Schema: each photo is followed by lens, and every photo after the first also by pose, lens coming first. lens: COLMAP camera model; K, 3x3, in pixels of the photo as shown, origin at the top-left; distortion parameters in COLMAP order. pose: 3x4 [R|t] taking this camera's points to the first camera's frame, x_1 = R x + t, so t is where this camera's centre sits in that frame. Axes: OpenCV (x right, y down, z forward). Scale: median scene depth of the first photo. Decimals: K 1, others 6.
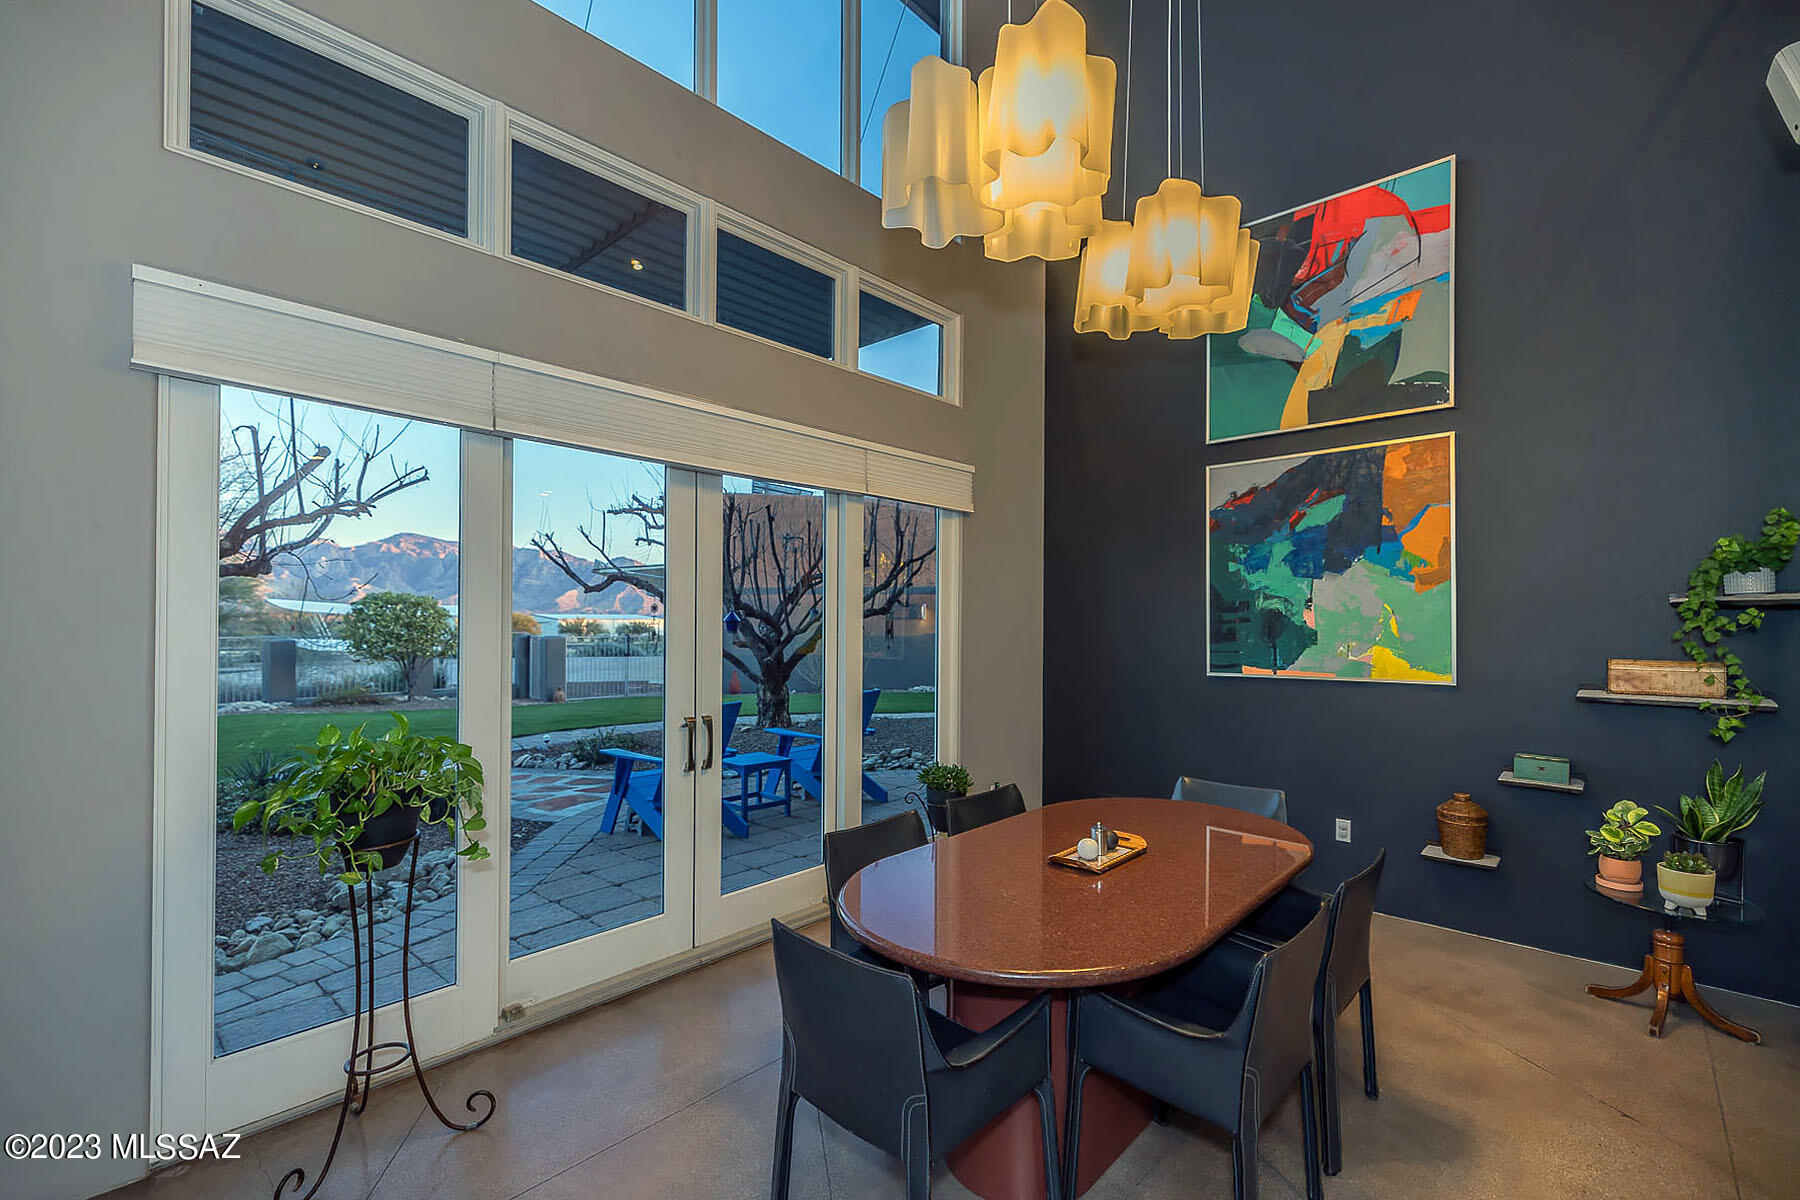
lens RADIAL K [[784.3, 0, 879.8], [0, 784.3, 581.3], [0, 0, 1]] dist [0.000183, -0.000312]
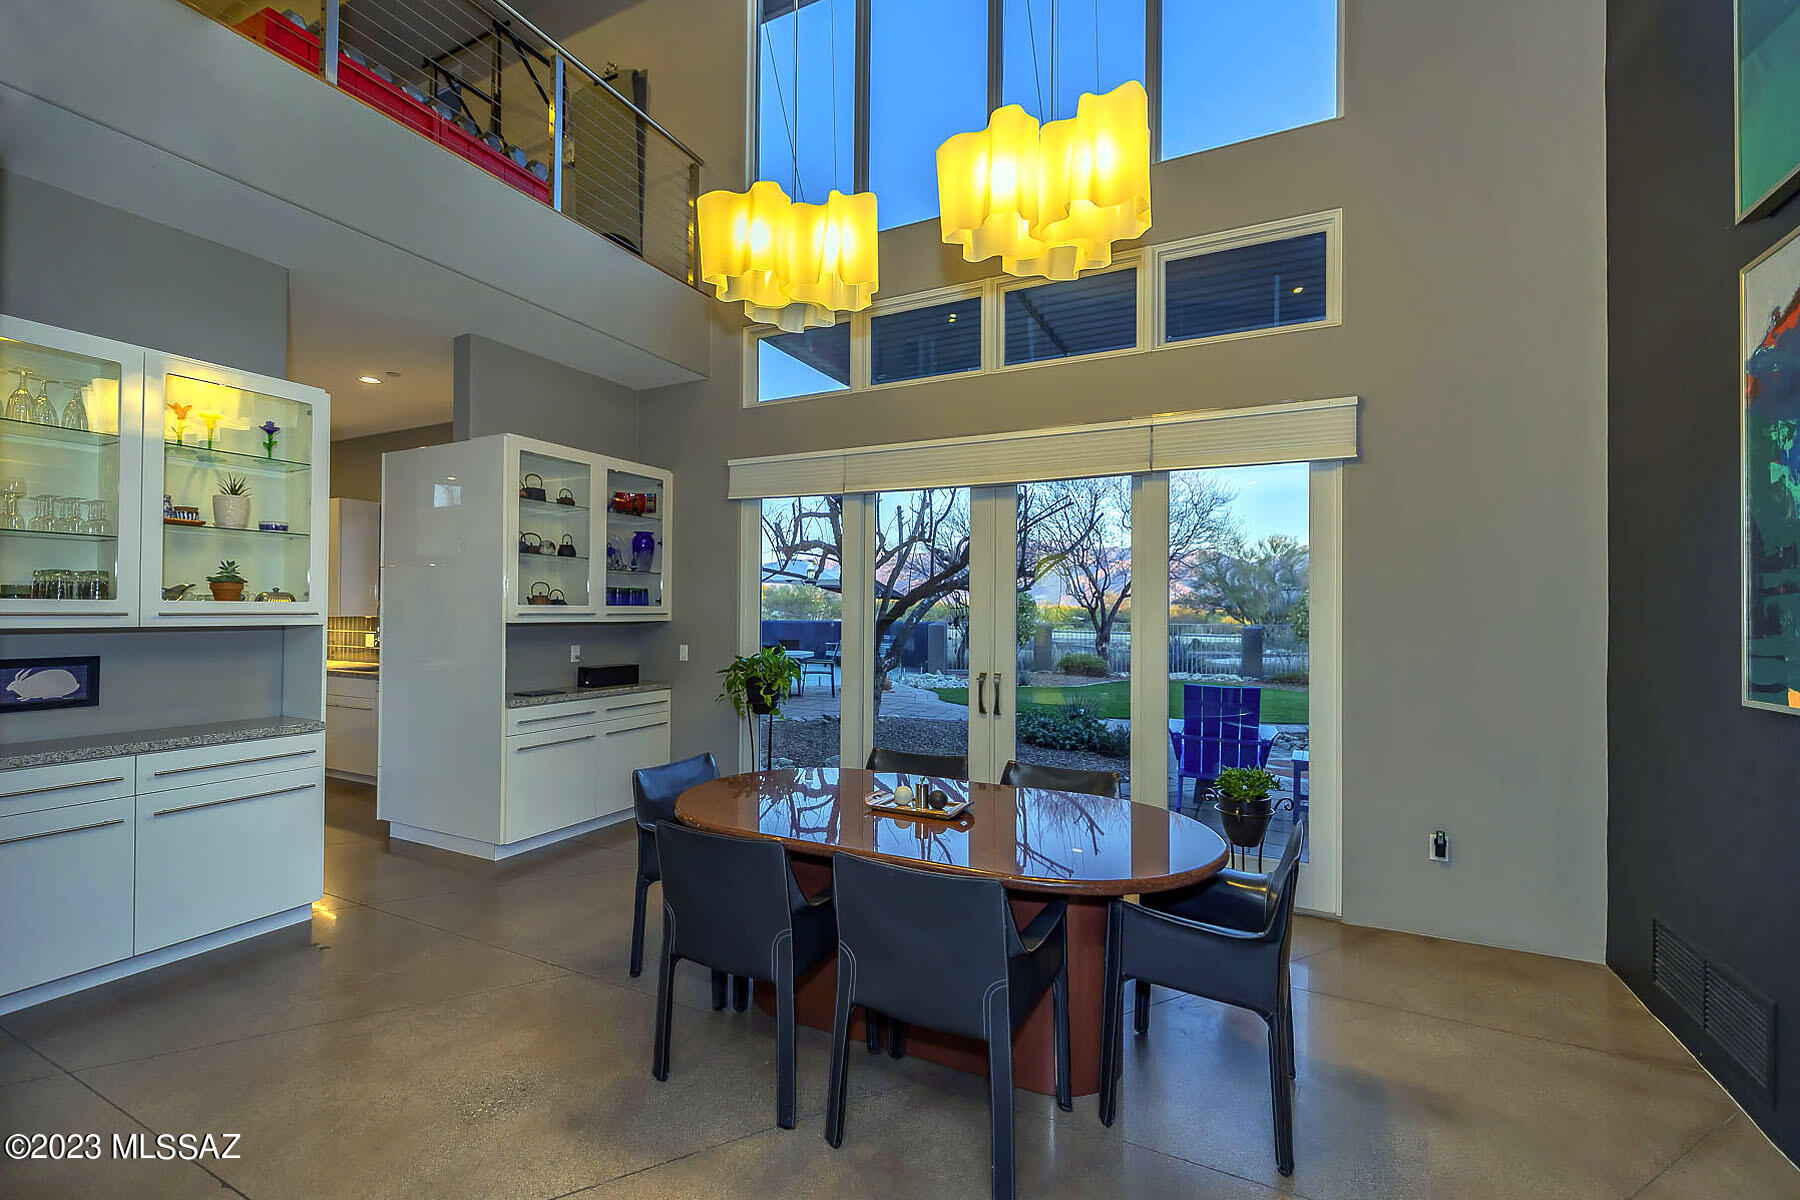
lens RADIAL K [[749.9, 0, 900.0], [0, 749.9, 600.0], [0, 0, 1]] dist [0.001957, 0.000115]
pose [[0.293606, -0.016410, -0.955786, 0.719729], [0.040628, 0.999163, -0.004674, 0.037452], [0.955063, -0.037460, 0.294027, 0.380921]]
